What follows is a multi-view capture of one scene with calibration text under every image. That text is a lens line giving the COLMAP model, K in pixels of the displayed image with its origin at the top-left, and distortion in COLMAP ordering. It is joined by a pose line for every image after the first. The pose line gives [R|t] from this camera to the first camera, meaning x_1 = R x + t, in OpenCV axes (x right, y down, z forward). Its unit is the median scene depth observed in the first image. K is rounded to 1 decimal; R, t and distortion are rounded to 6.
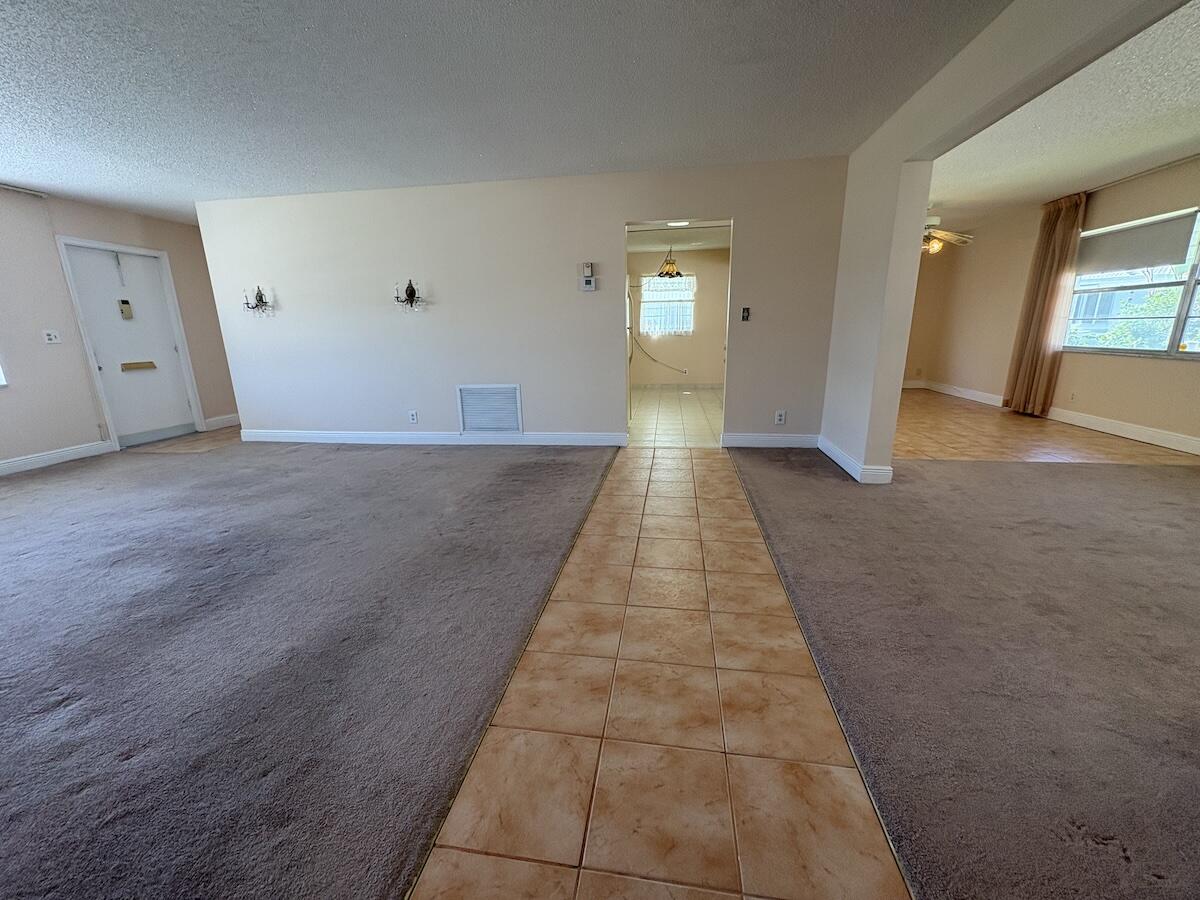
lens RADIAL K [[478.1, 0, 597.4], [0, 478.1, 450.8], [0, 0, 1]] dist [0.001357, -0.000198]
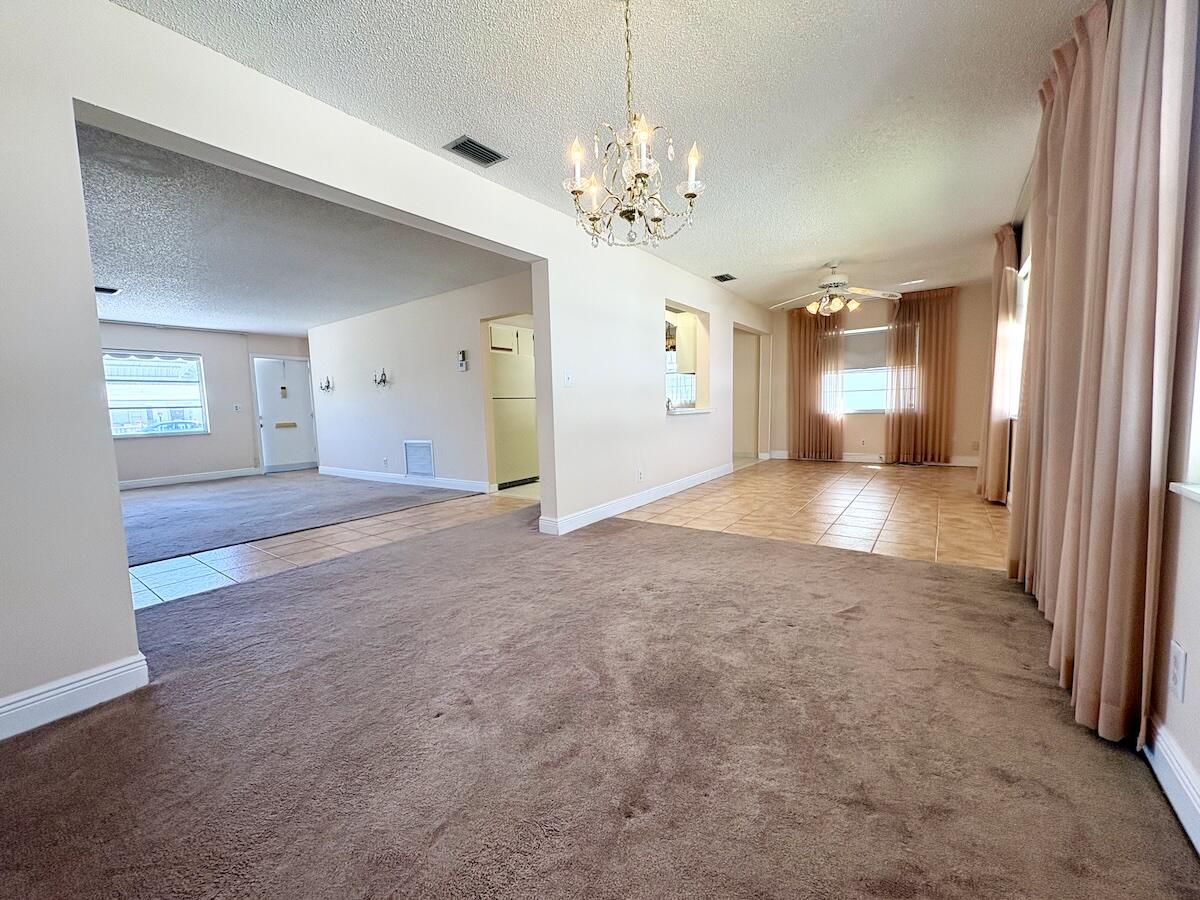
lens RADIAL K [[478.1, 0, 597.4], [0, 478.1, 450.8], [0, 0, 1]] dist [0.001357, -0.000198]
pose [[0.888037, 0.035153, -0.458427, 0.841305], [-0.100213, 0.987899, -0.118373, -0.000819], [0.448718, 0.151060, 0.880814, 0.040807]]
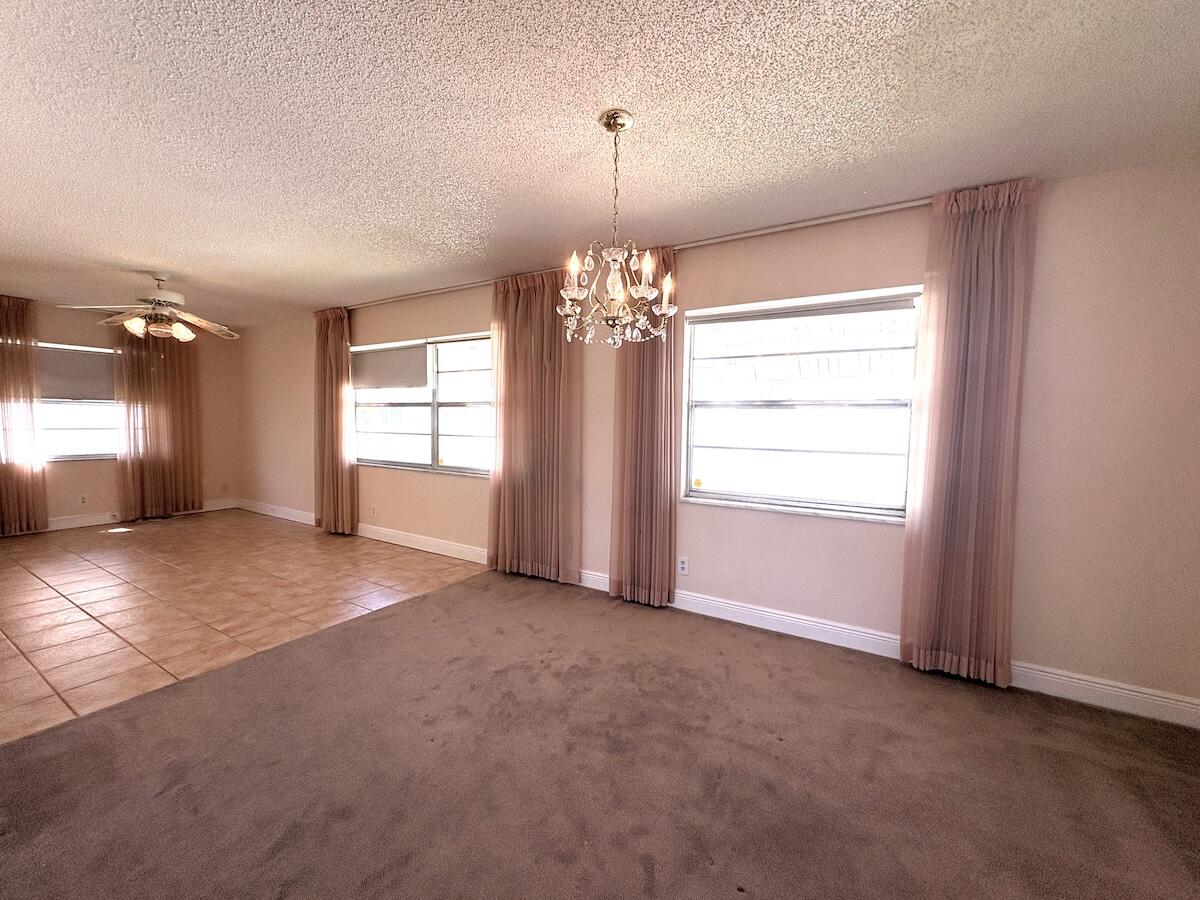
lens RADIAL K [[478.1, 0, 597.4], [0, 478.1, 450.8], [0, 0, 1]] dist [0.001357, -0.000198]
pose [[0.389300, -0.032082, 0.920552, 0.324821], [0.206887, 0.976904, -0.053446, -0.097349], [-0.897577, 0.211257, 0.386946, 0.227925]]
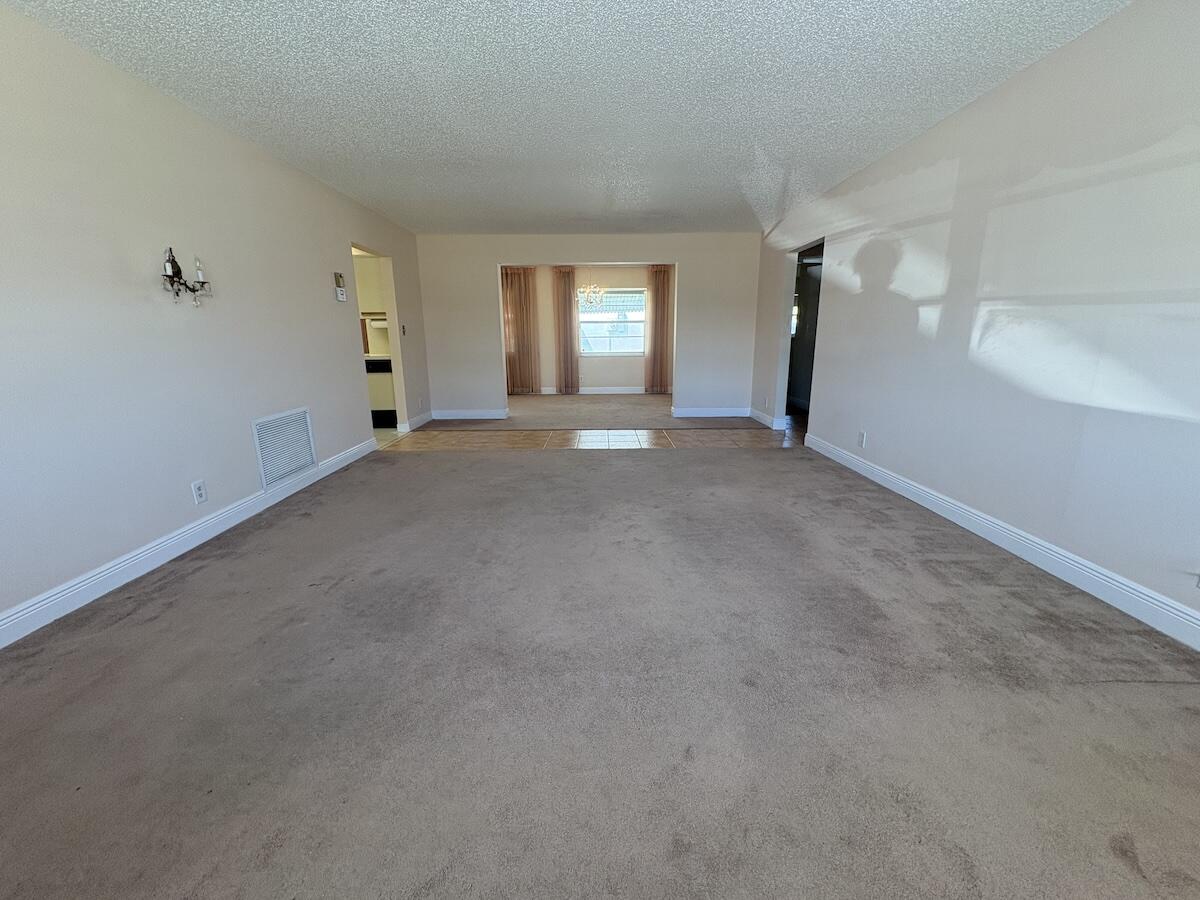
lens RADIAL K [[478.1, 0, 597.4], [0, 478.1, 450.8], [0, 0, 1]] dist [0.001357, -0.000198]
pose [[-0.152645, -0.210914, 0.965513, -1.041713], [0.257427, 0.934751, 0.244893, -0.141414], [-0.954165, 0.285931, -0.088390, 0.625974]]
